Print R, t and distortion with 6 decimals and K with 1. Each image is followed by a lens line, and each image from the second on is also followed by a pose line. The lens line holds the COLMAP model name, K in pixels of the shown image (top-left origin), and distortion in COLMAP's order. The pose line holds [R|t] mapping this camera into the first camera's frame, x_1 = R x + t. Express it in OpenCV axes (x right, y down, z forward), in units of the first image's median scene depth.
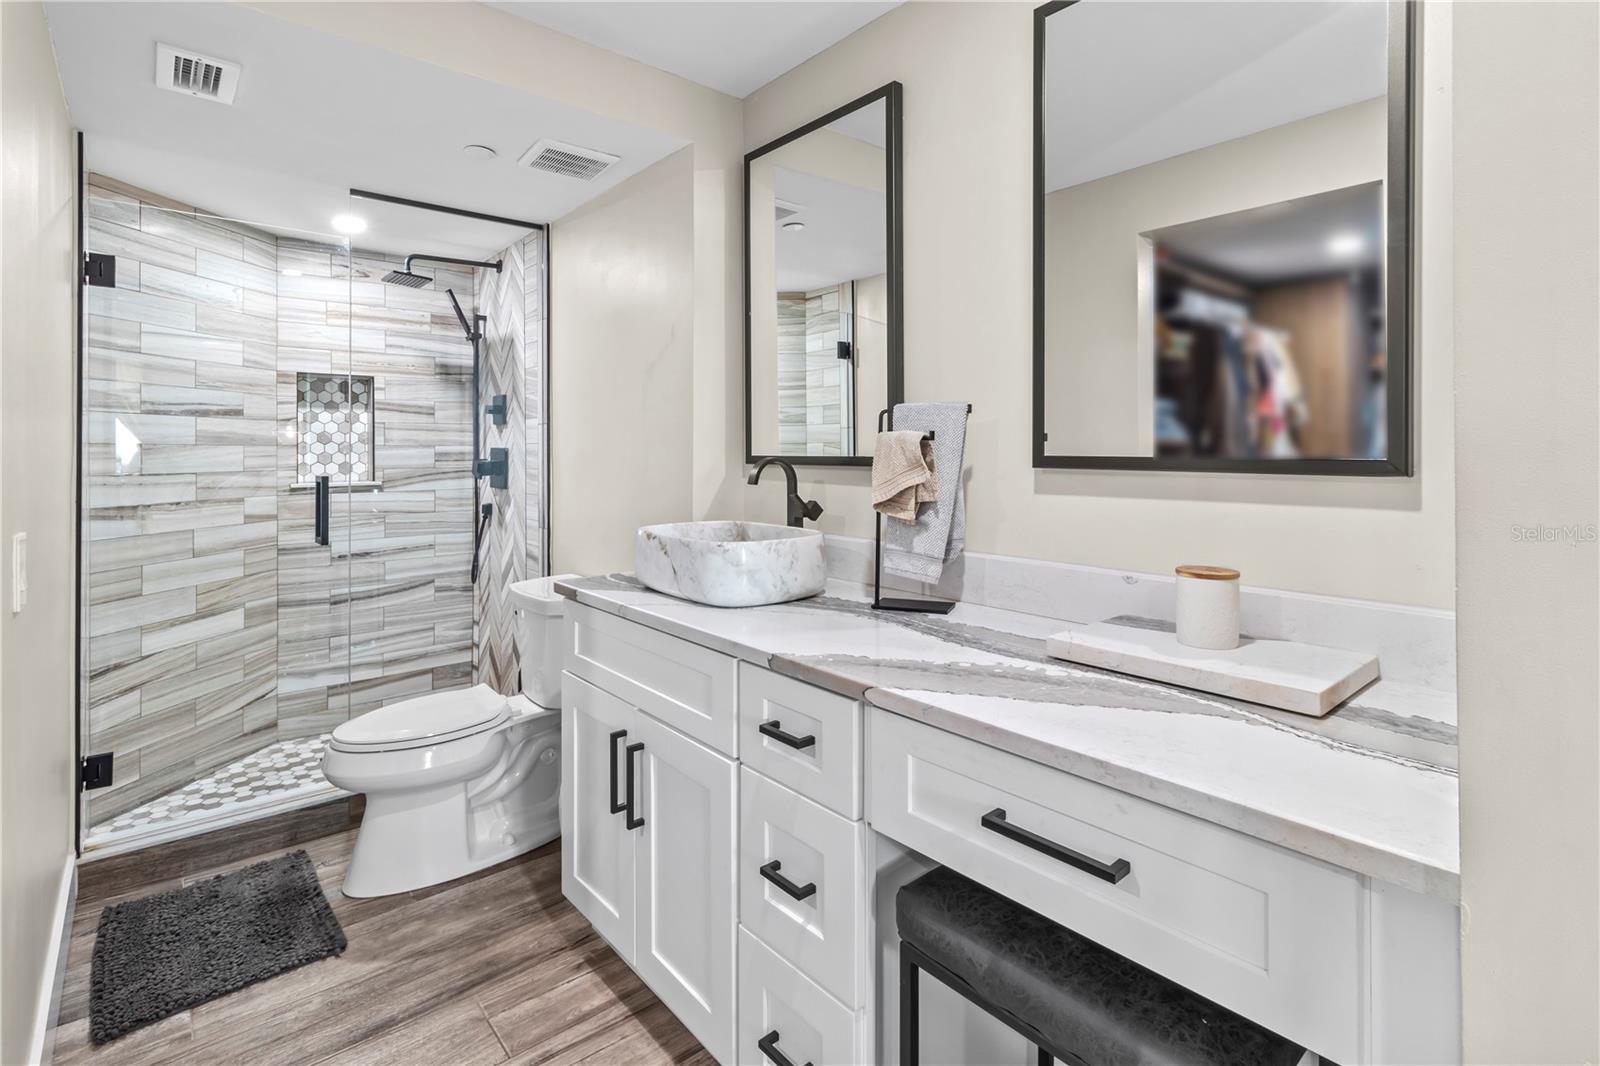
lens RADIAL K [[755.8, 0, 794.7], [0, 755.8, 453.9], [0, 0, 1]] dist [0.003377, -0.000371]
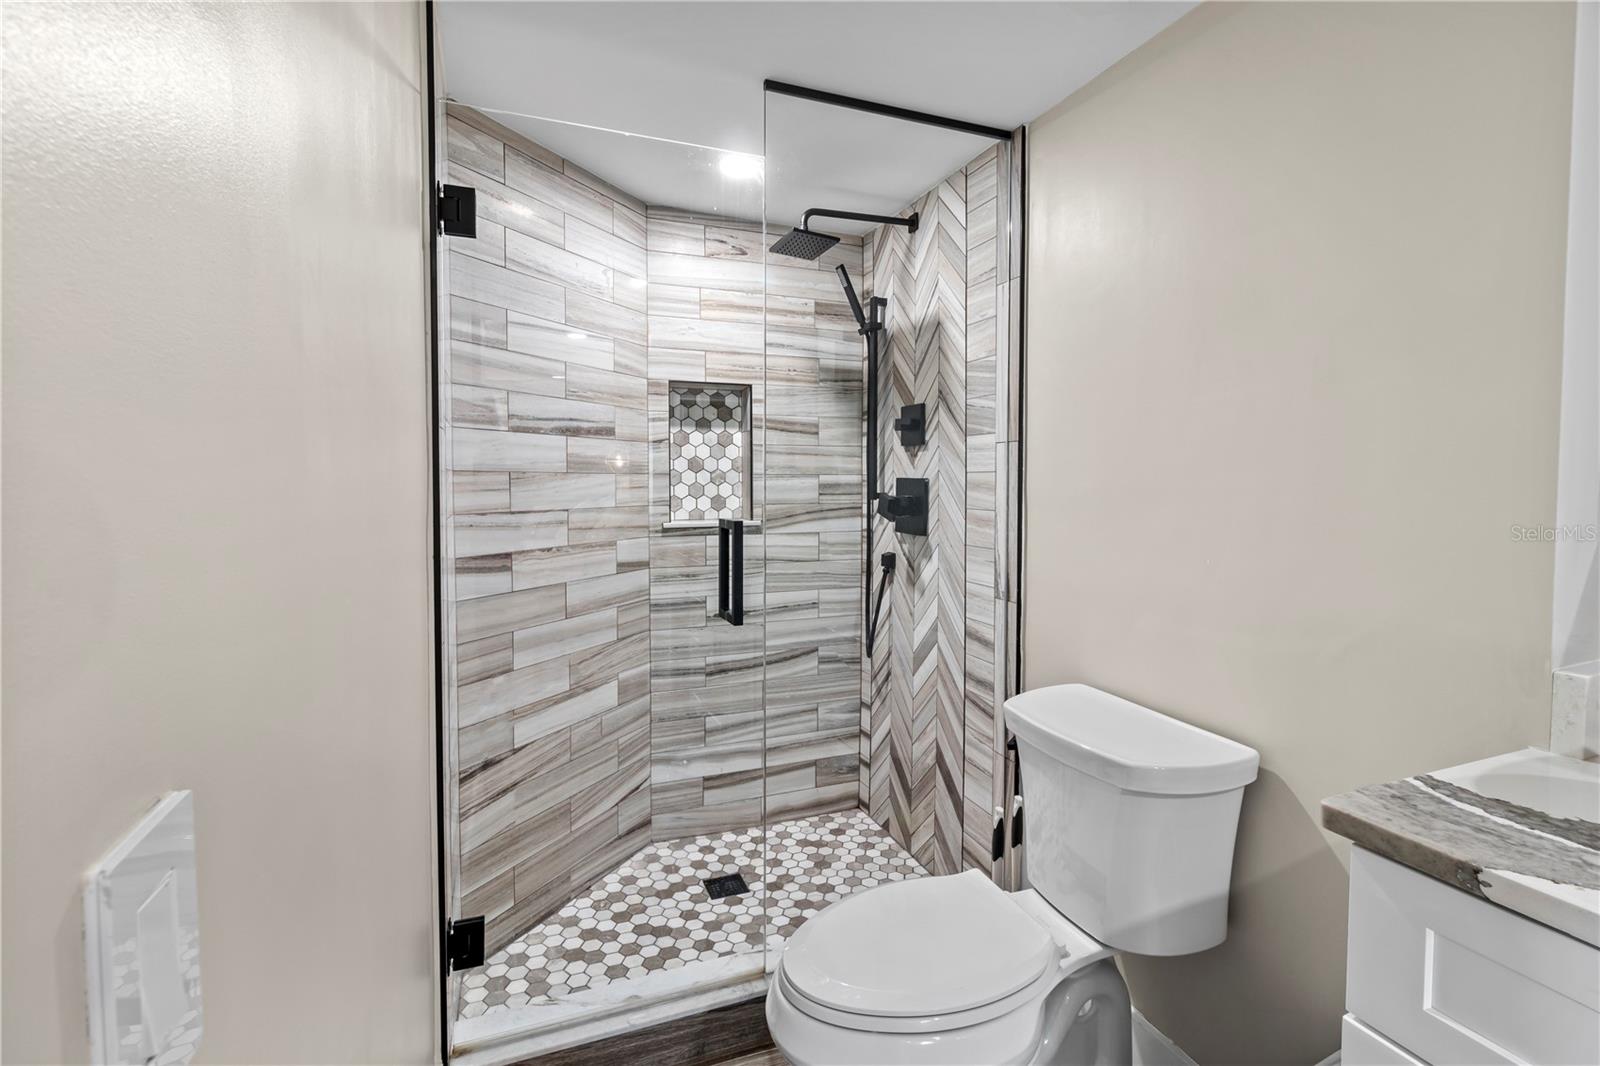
lens RADIAL K [[755.8, 0, 809.4], [0, 755.8, 522.3], [0, 0, 1]] dist [0.003377, -0.000371]
pose [[0.945728, 0.023888, -0.324079, -0.278084], [-0.007162, 0.998584, 0.052707, -0.003646], [0.324880, -0.047525, 0.944561, 0.318283]]
